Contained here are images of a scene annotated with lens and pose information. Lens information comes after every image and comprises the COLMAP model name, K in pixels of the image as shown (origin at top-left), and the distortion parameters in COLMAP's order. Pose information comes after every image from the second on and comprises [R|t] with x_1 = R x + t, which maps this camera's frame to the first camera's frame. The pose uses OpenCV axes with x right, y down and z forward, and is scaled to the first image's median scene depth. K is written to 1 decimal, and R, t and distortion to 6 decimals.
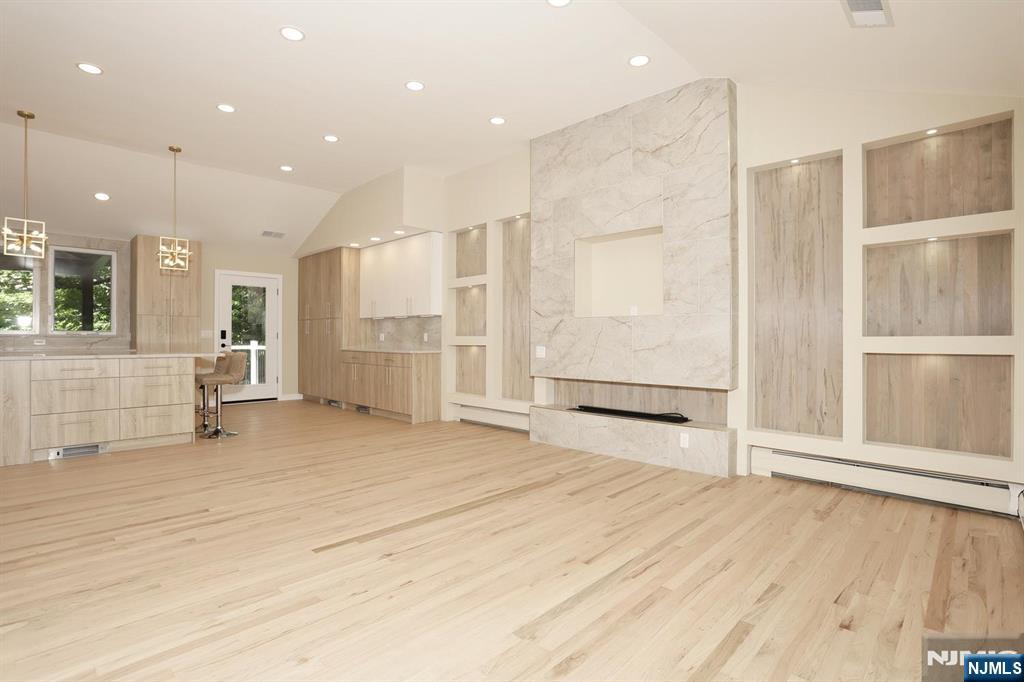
lens RADIAL K [[497.5, 0, 509.1], [0, 497.5, 340.0], [0, 0, 1]] dist [-0.076221, 0.033125]
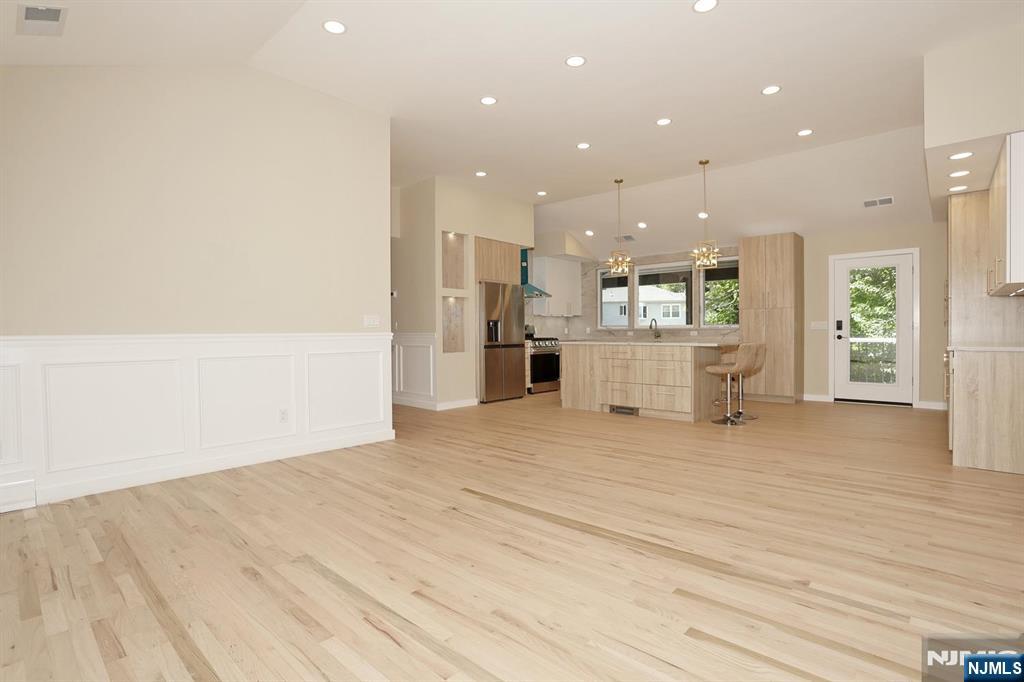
lens RADIAL K [[497.5, 0, 509.1], [0, 497.5, 340.0], [0, 0, 1]] dist [-0.076221, 0.033125]
pose [[0.031941, 0.010044, -0.999439, 0.714278], [0.004384, 0.999938, 0.010189, 0.010856], [0.999480, -0.004707, 0.031895, 0.816085]]
